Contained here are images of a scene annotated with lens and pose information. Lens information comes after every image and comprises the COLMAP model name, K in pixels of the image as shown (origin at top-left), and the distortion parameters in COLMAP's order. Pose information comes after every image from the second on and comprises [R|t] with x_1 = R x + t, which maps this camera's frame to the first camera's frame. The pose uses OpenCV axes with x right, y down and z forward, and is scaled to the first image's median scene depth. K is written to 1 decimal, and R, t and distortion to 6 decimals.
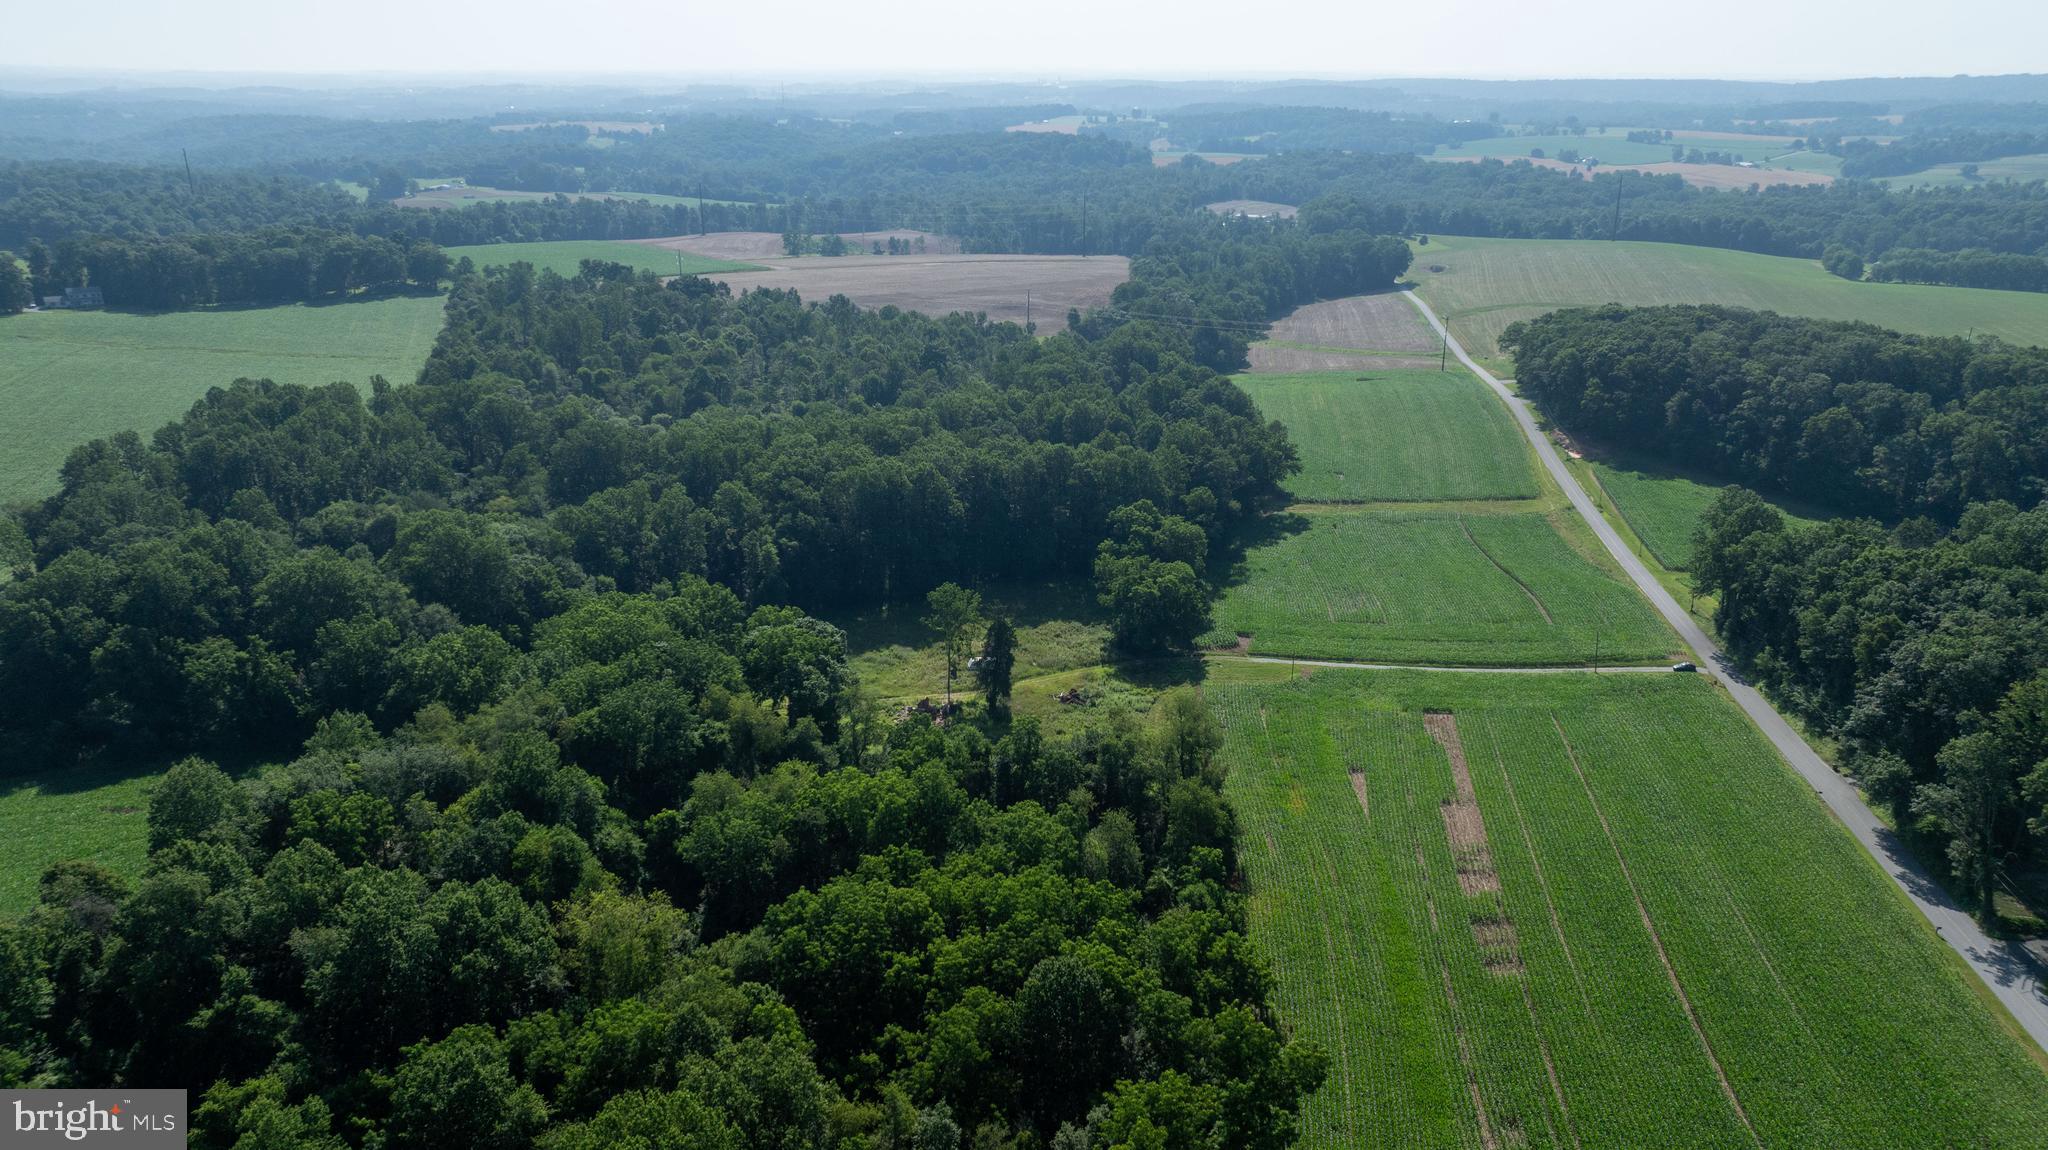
lens RADIAL K [[1438.1, 0, 1021.4], [0, 1438.1, 563.9], [0, 0, 1]] dist [-0.038962, 0.044224]
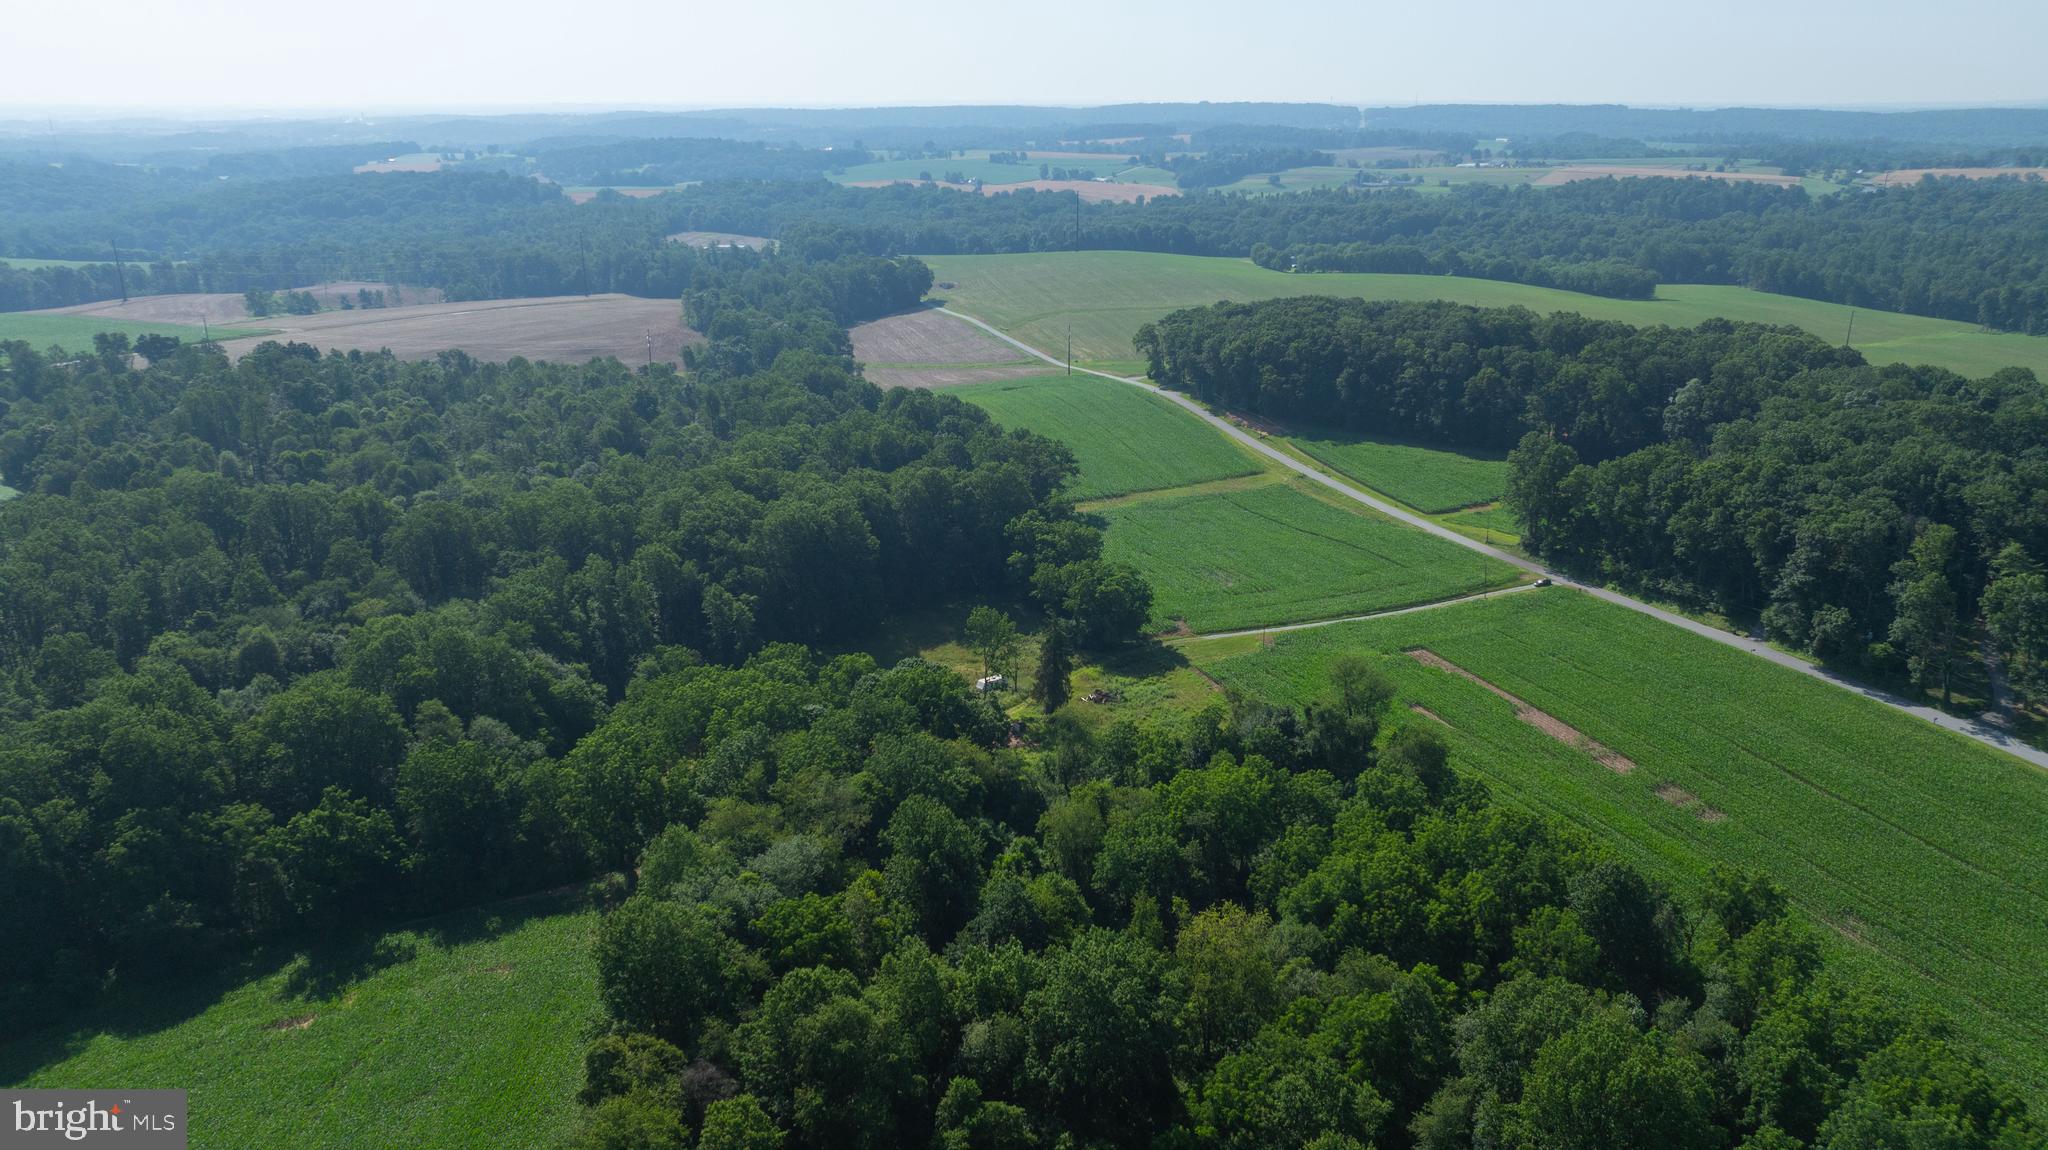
lens RADIAL K [[1438.1, 0, 1021.6], [0, 1438.1, 571.5], [0, 0, 1]] dist [-0.038962, 0.044224]
pose [[0.898145, -0.141954, 0.416154, -0.116261], [0.148122, 0.988812, 0.017615, -0.006496], [-0.413999, 0.045821, 0.909124, 0.018850]]
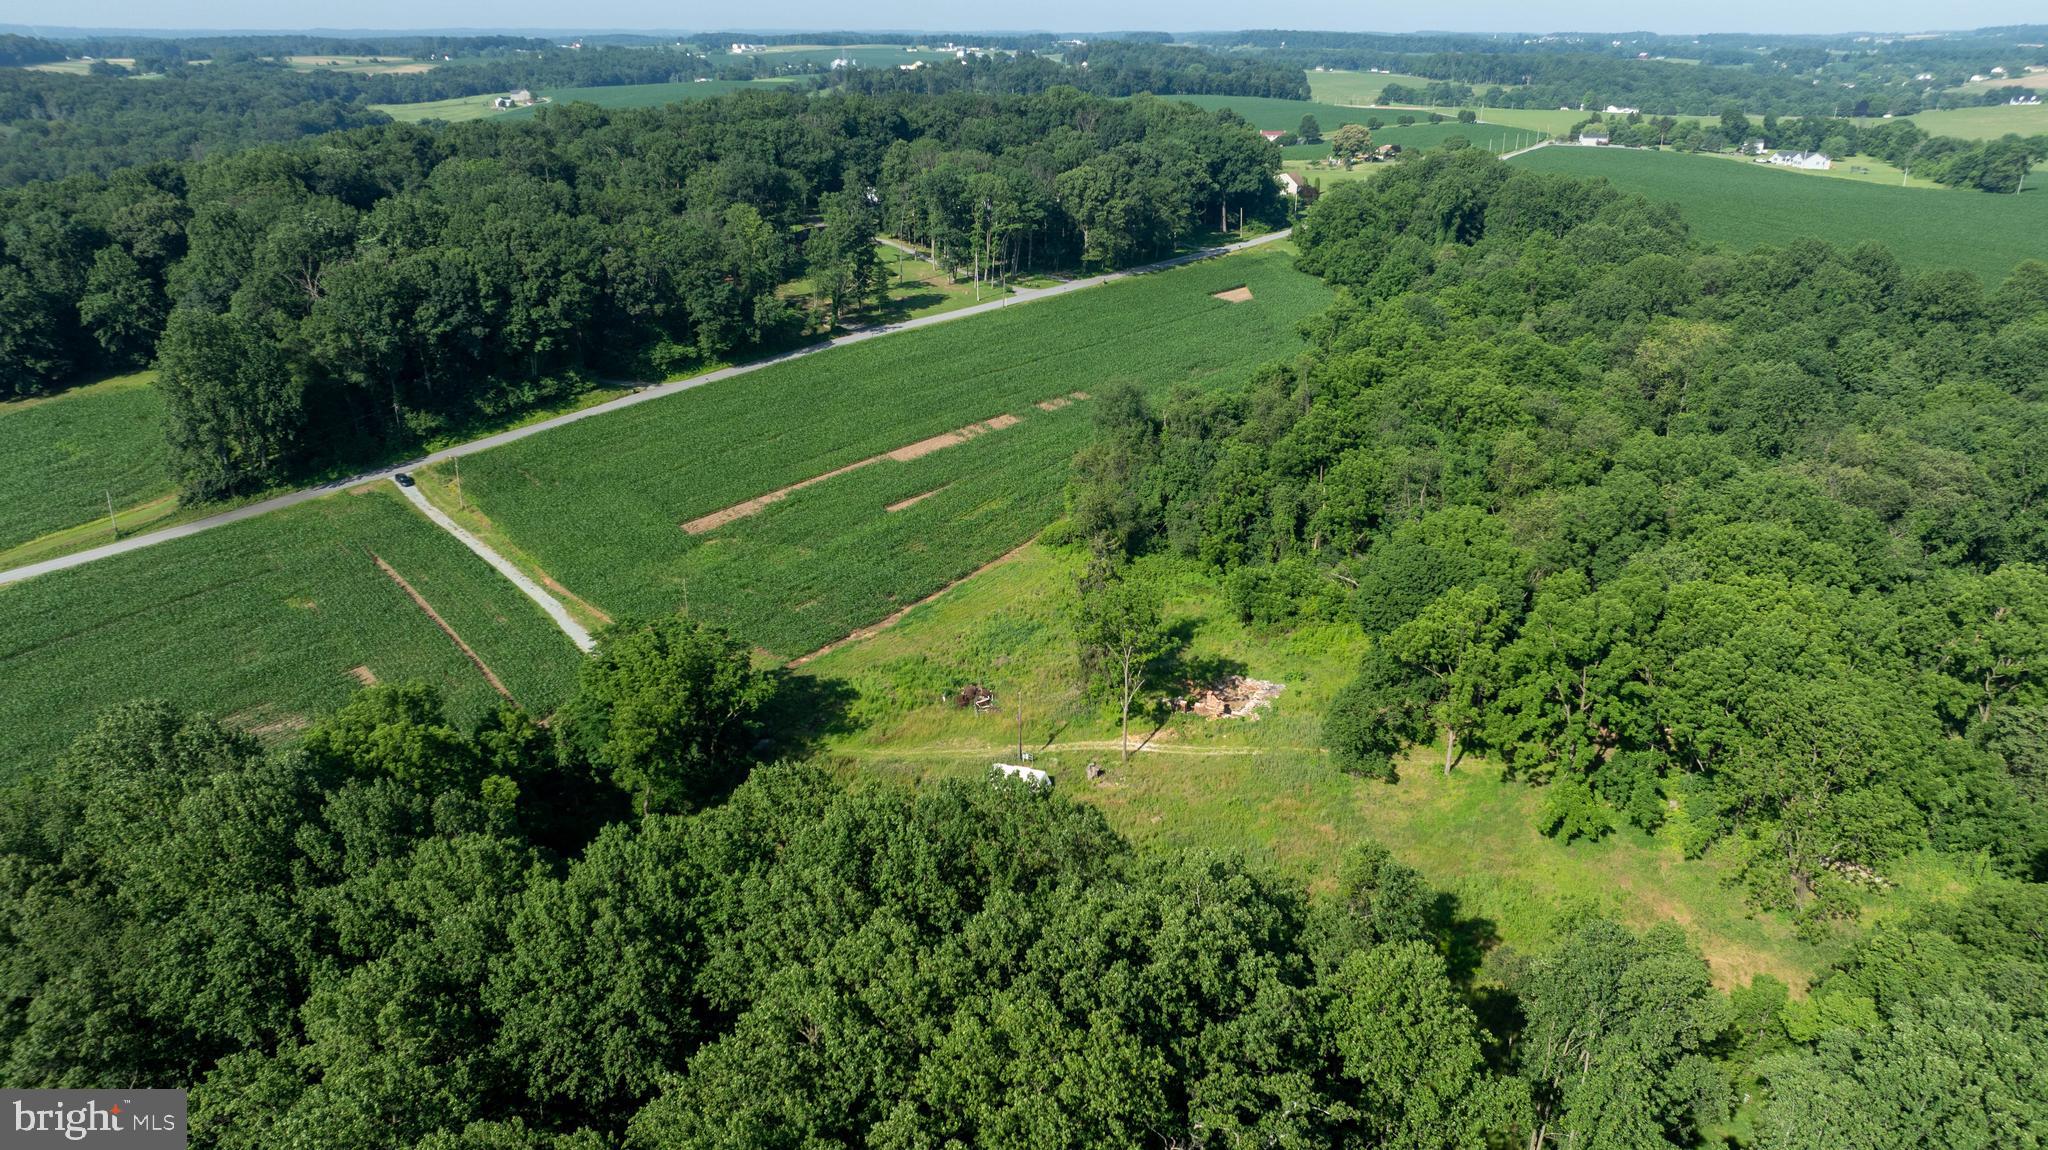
lens RADIAL K [[1438.1, 0, 1029.1], [0, 1438.1, 605.2], [0, 0, 1]] dist [-0.038962, 0.044224]
pose [[-0.824397, -0.215348, 0.523445, -0.082386], [0.181453, 0.775433, 0.604796, -0.084442], [-0.536138, 0.593573, -0.600189, 0.356752]]
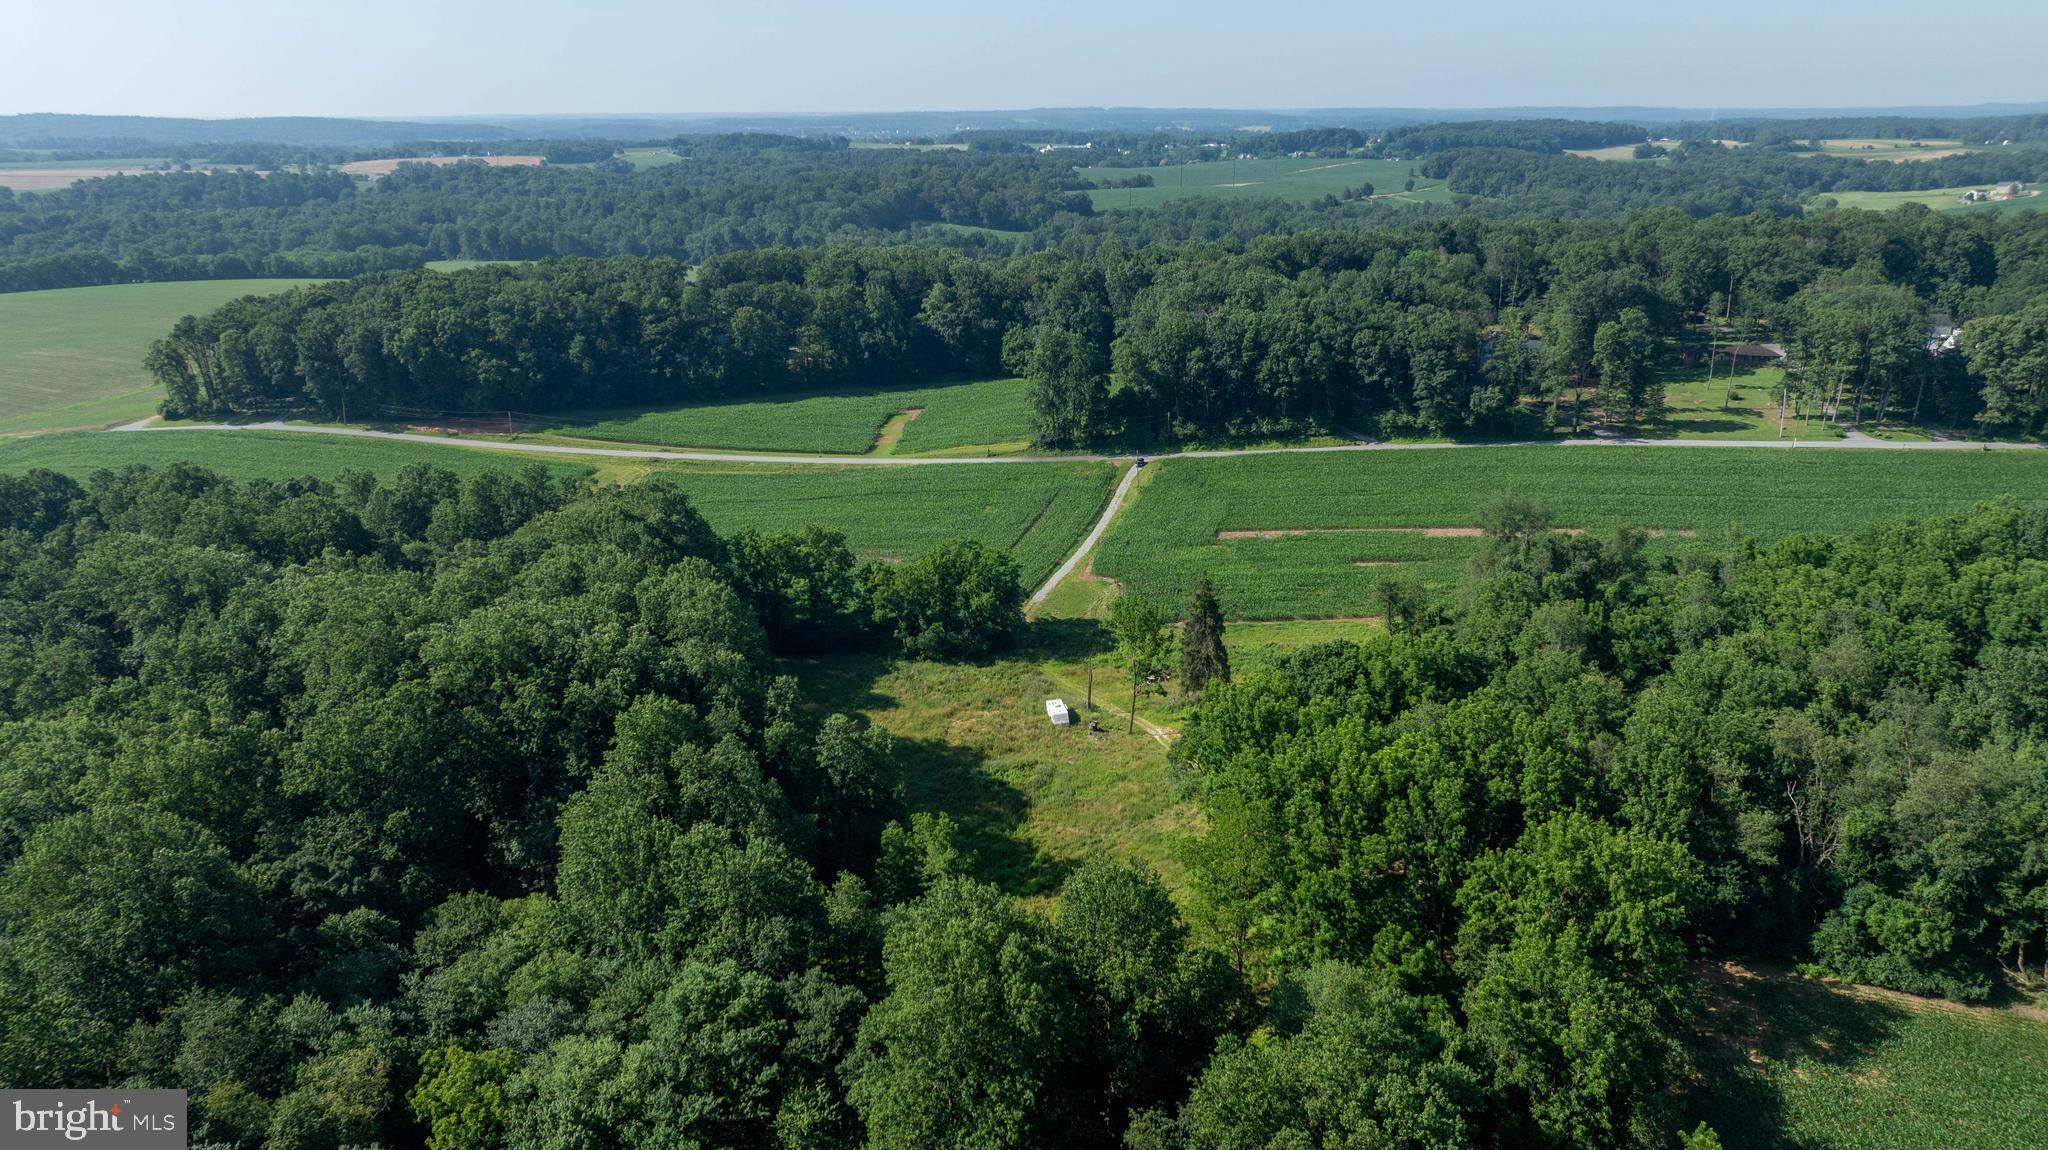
lens RADIAL K [[1438.1, 0, 1025.8], [0, 1438.1, 585.6], [0, 0, 1]] dist [-0.038962, 0.044224]
pose [[0.045220, -0.318767, 0.946754, -0.198108], [0.331972, 0.898659, 0.286718, -0.058225], [-0.942205, 0.301330, 0.146459, 0.247280]]
